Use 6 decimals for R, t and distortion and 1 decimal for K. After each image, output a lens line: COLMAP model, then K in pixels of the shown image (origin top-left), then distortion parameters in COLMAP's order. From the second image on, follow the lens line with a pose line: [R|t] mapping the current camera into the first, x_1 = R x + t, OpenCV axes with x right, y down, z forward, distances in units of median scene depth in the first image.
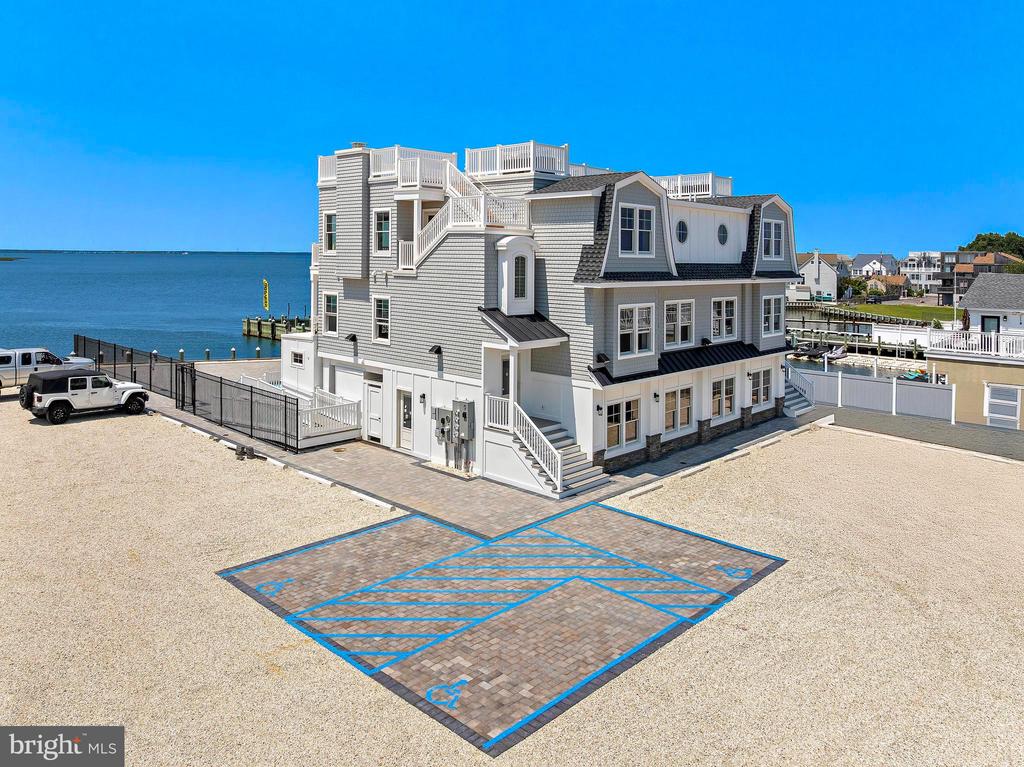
lens RADIAL K [[763.4, 0, 509.6], [0, 763.4, 252.5], [0, 0, 1]] dist [-0.032180, -0.000821]
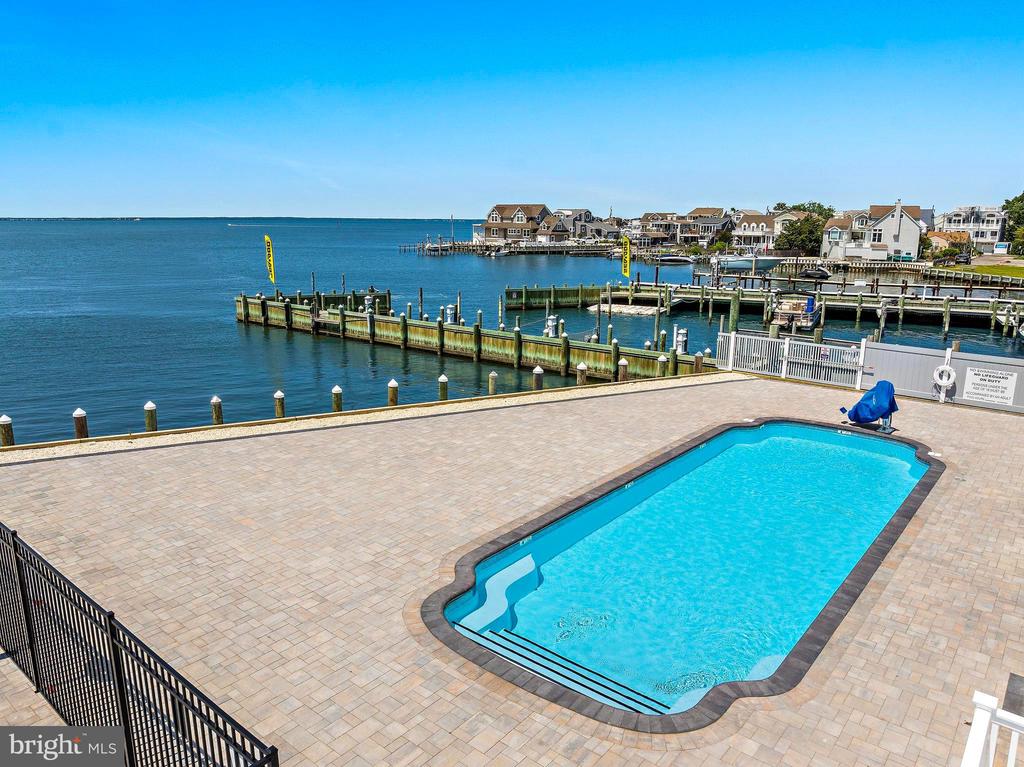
lens RADIAL K [[725.9, 0, 515.3], [0, 725.9, 378.9], [0, 0, 1]] dist [-0.051002, 0.022079]
pose [[0.997374, -0.021566, 0.069144, -0.486474], [0.005730, 0.975144, 0.221497, 0.061847], [-0.072202, -0.220519, 0.972707, 1.134953]]
